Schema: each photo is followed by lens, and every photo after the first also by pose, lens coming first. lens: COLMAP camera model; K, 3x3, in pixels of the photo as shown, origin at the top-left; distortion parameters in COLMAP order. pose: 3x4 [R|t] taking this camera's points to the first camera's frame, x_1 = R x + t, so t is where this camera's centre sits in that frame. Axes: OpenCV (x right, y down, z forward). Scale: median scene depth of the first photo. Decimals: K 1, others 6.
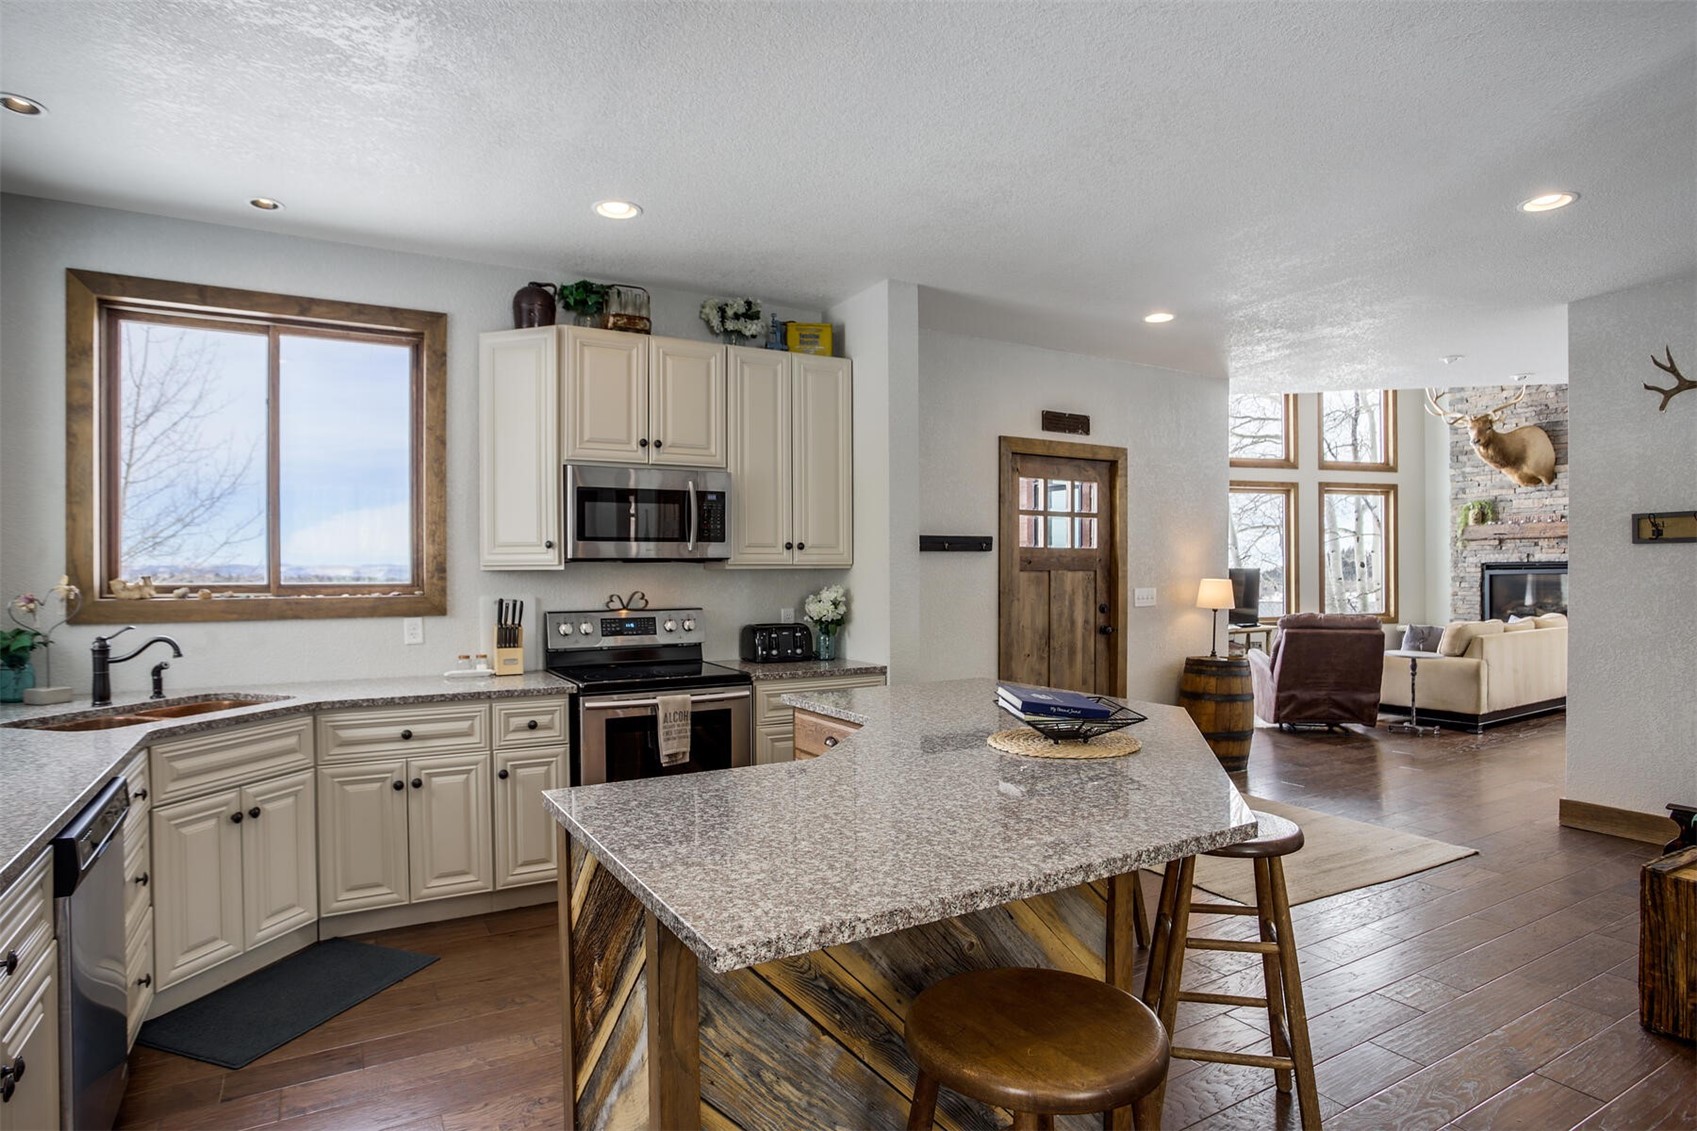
lens RADIAL K [[924.3, 0, 862.0], [0, 924.3, 567.5], [0, 0, 1]] dist [-0.016911, 0.005226]
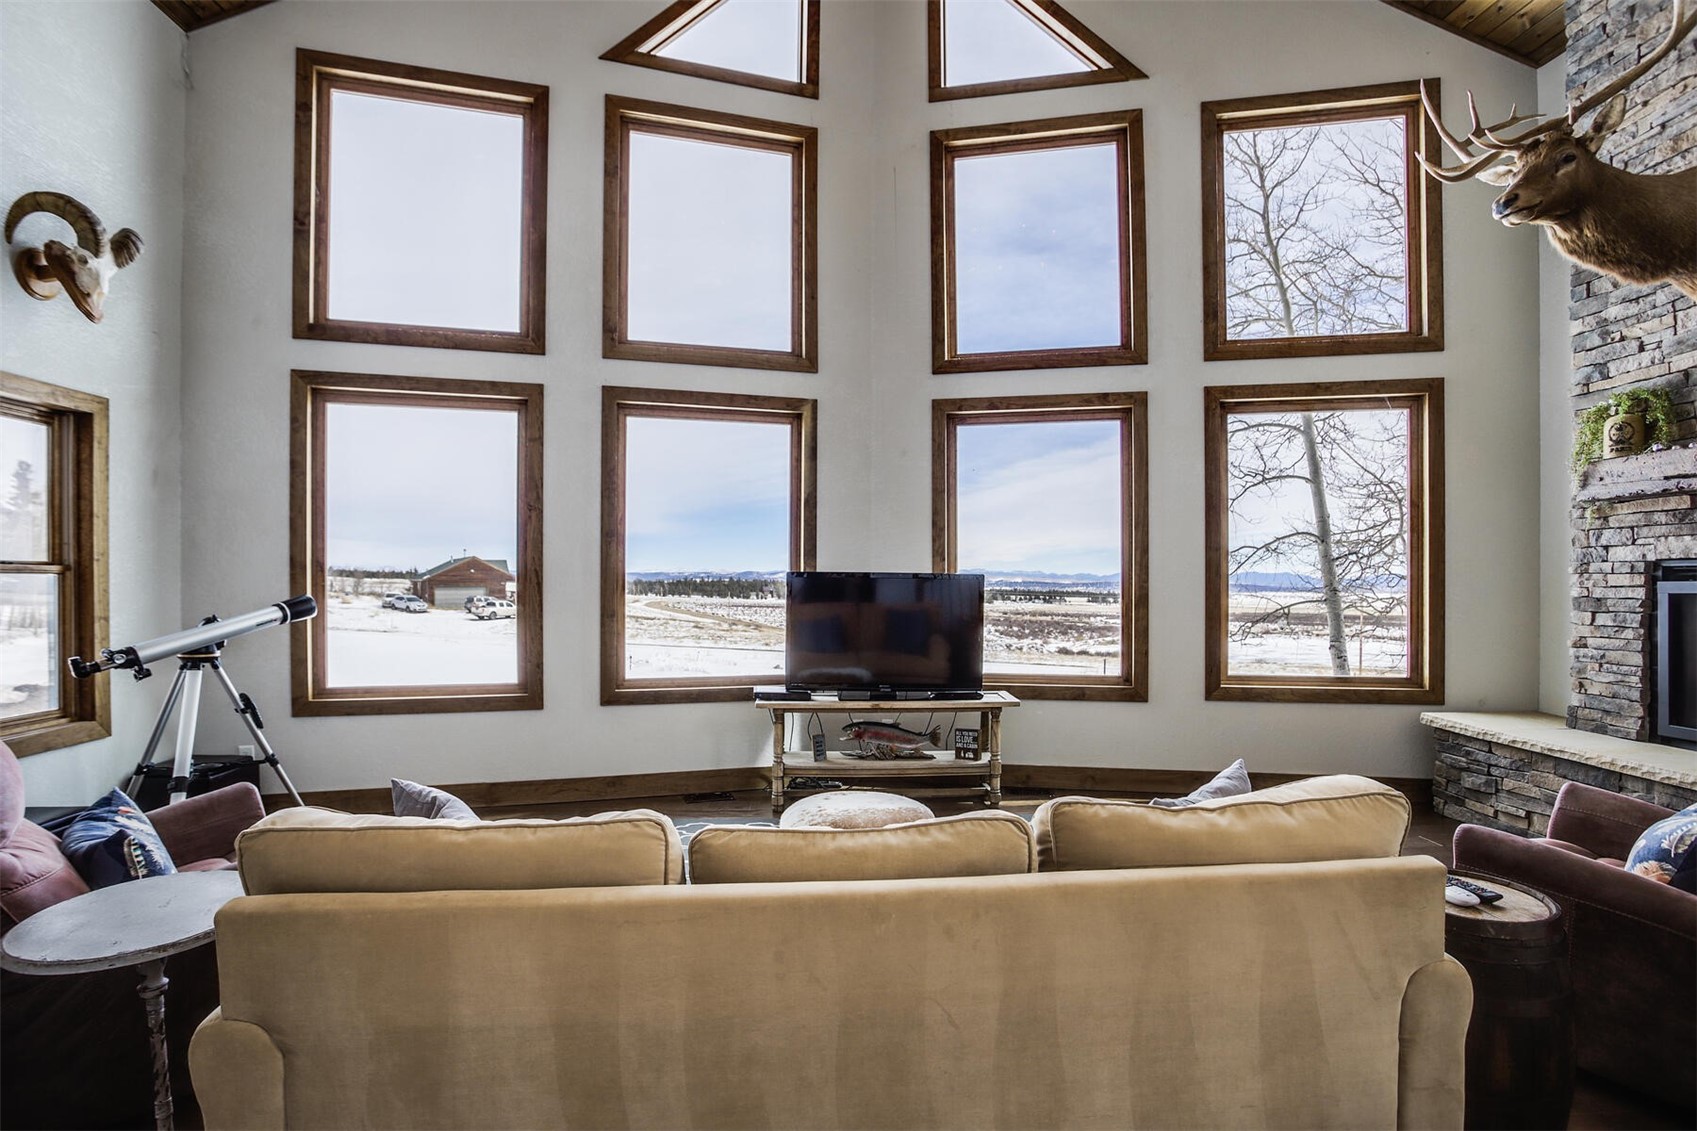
lens RADIAL K [[850.4, 0, 849.1], [0, 850.4, 575.7], [0, 0, 1]] dist [-0.021959, 0.009125]
pose [[0.884841, -0.000124, -0.465893, 0.561070], [-0.001009, 0.999997, -0.002183, 0.001707], [0.465892, 0.002402, 0.884838, 0.571097]]
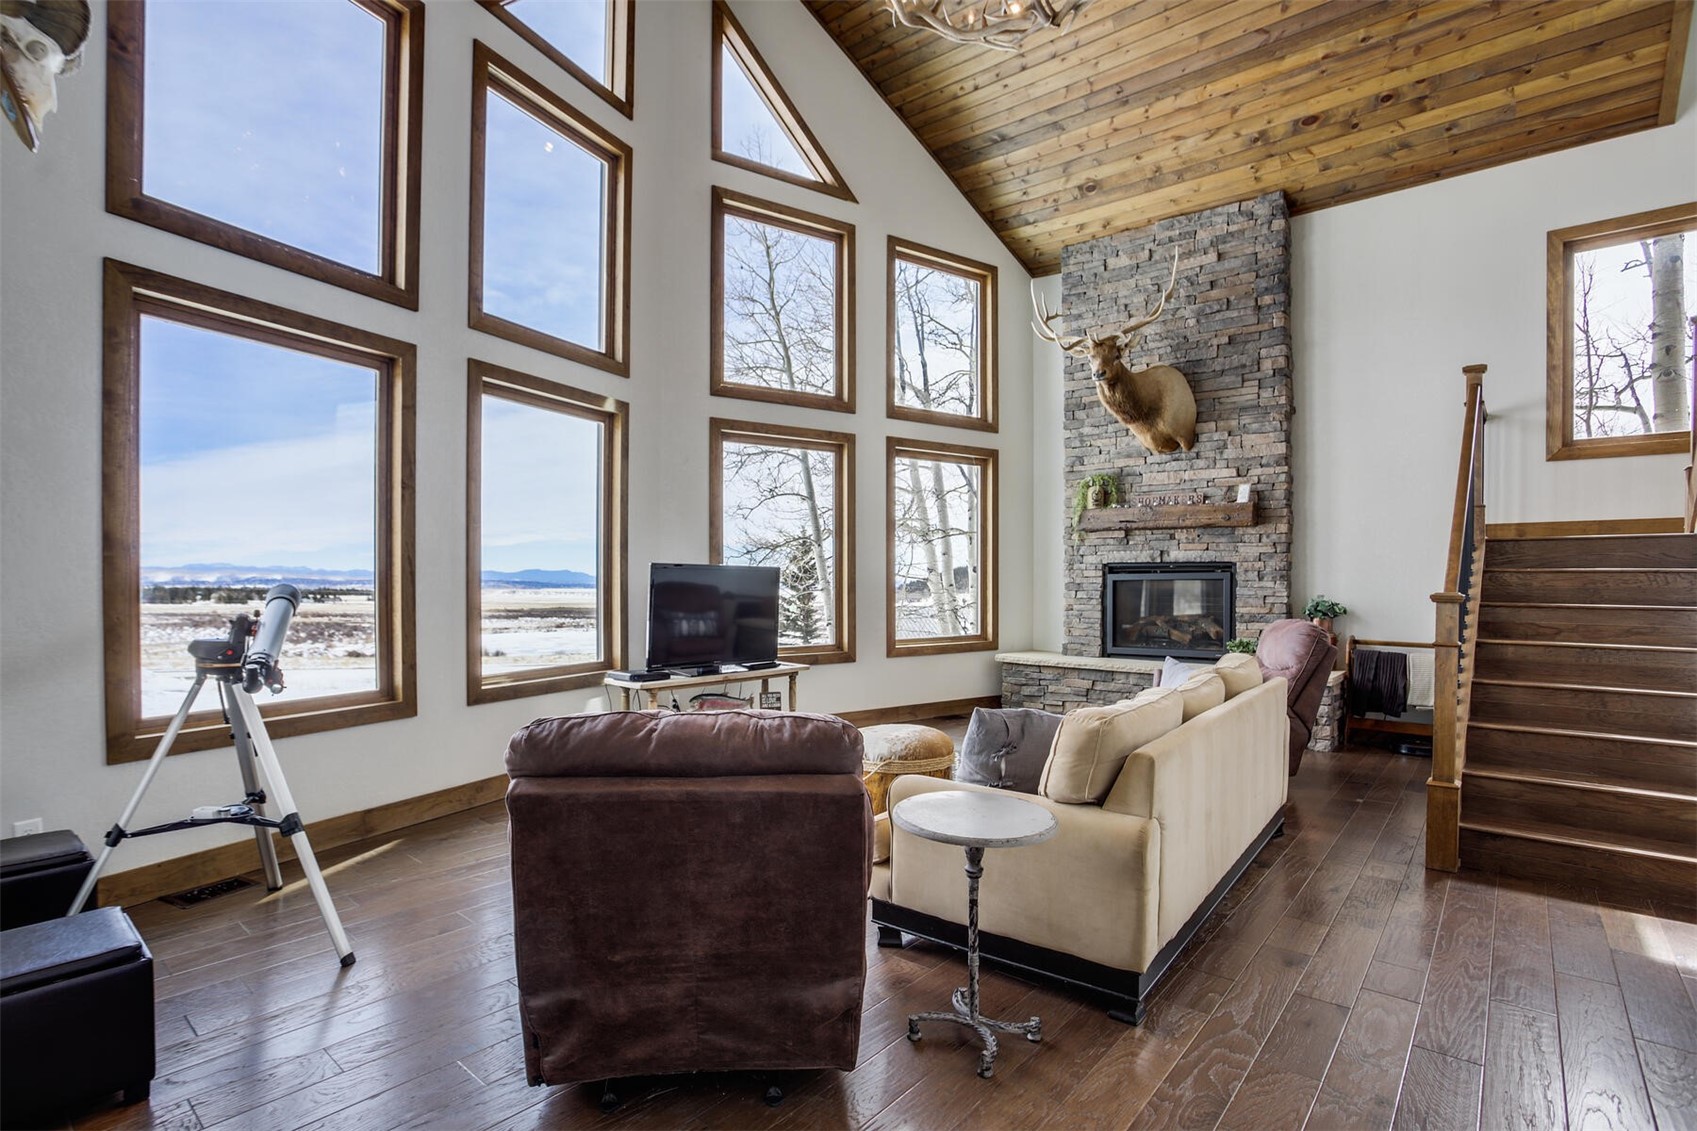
lens RADIAL K [[850.4, 0, 856.1], [0, 850.4, 575.2], [0, 0, 1]] dist [-0.021959, 0.009125]
pose [[0.944660, 0.005773, 0.327999, 0.292575], [-0.005515, 0.999983, -0.001718, 0.005918], [-0.328004, -0.000186, 0.944676, 0.462358]]
